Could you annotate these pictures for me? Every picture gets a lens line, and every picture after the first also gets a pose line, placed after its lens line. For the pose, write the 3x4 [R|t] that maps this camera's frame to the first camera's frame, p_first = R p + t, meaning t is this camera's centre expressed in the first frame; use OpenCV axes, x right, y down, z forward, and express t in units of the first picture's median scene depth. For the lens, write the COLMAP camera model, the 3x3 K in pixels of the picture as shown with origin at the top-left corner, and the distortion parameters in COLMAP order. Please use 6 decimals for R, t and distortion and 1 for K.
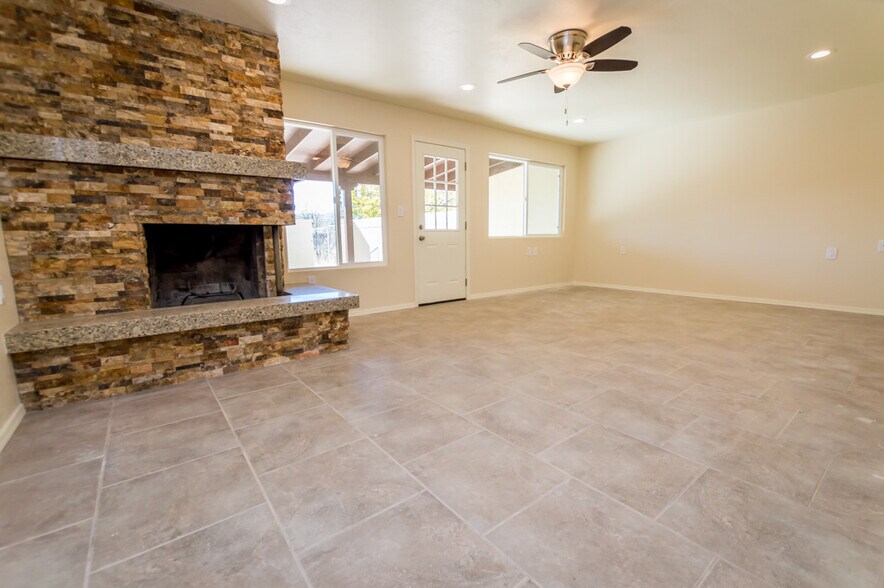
lens RADIAL K [[385.9, 0, 442.6], [0, 385.9, 295.4], [0, 0, 1]] dist [0.002221, -0.000827]
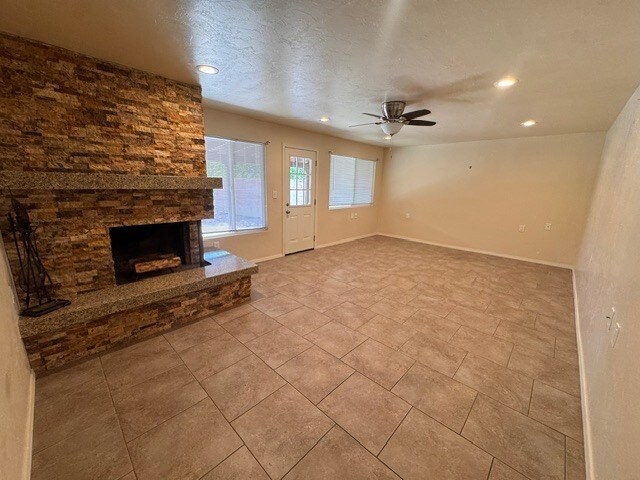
lens RADIAL K [[255.1, 0, 318.9], [0, 255.1, 240.3], [0, 0, 1]] dist [-0.002365, 0.000570]
pose [[0.988462, 0.007168, 0.151300, -0.163132], [-0.018508, 0.997110, 0.073677, -0.219769], [-0.150335, -0.075627, 0.985738, -0.026764]]
